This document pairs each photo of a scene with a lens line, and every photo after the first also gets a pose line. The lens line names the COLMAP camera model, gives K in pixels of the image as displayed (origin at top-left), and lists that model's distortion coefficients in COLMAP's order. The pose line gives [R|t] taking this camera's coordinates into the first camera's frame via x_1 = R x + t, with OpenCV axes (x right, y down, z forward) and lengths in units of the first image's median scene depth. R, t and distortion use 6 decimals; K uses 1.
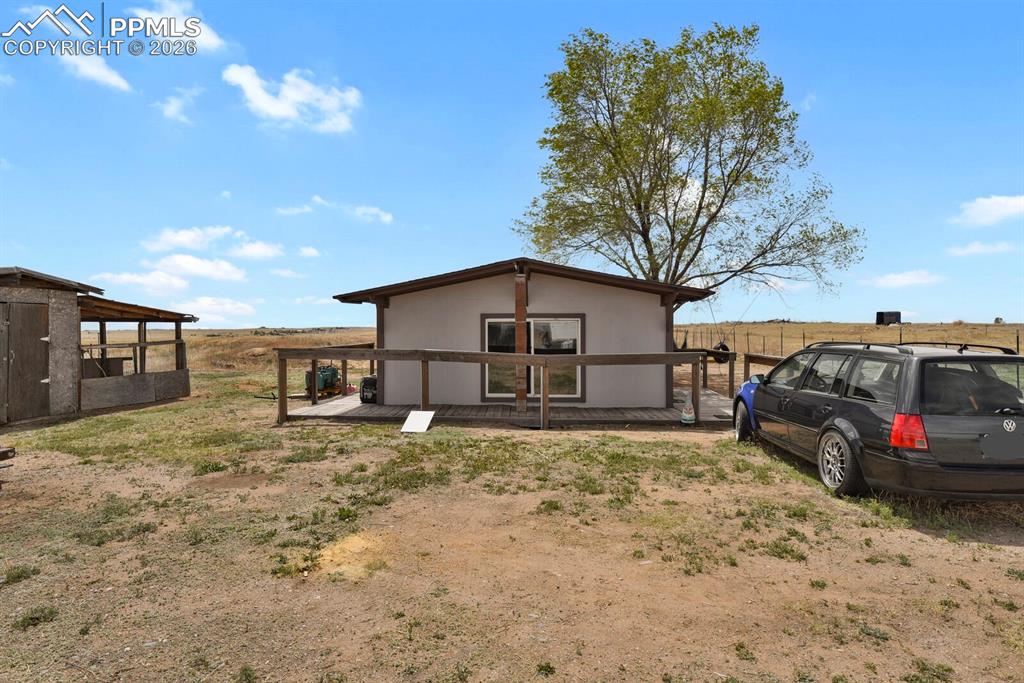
lens RADIAL K [[577.2, 0, 512.0], [0, 577.2, 341.5], [0, 0, 1]] dist [0.000735, -0.000284]
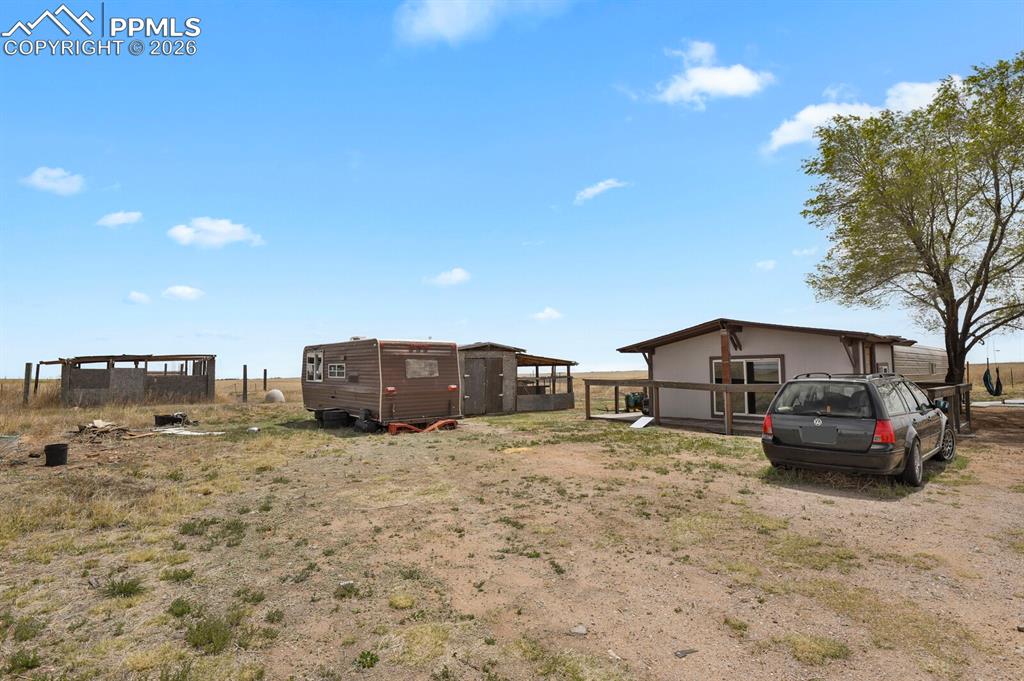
lens RADIAL K [[500.5, 0, 511.7], [0, 500.5, 374.6], [0, 0, 1]] dist [-0.000659, -0.000150]
pose [[0.698133, -0.004310, -0.715955, 0.469749], [-0.004320, 0.999938, -0.010232, 0.011314], [0.715955, 0.010236, 0.698071, -0.223377]]
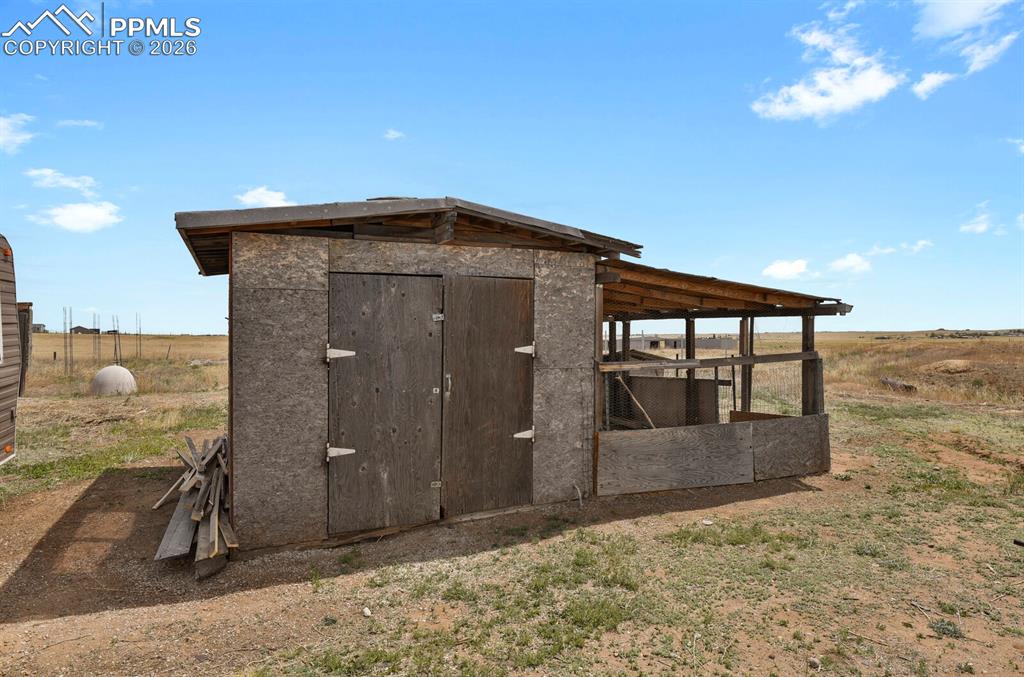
lens RADIAL K [[570.5, 0, 512.0], [0, 570.5, 338.5], [0, 0, 1]] dist [-0.025350, -0.000290]
pose [[0.489893, 0.009110, -0.871735, -0.344853], [-0.016878, 0.999857, 0.000964, -0.012551], [0.871619, 0.014241, 0.489977, 0.664195]]
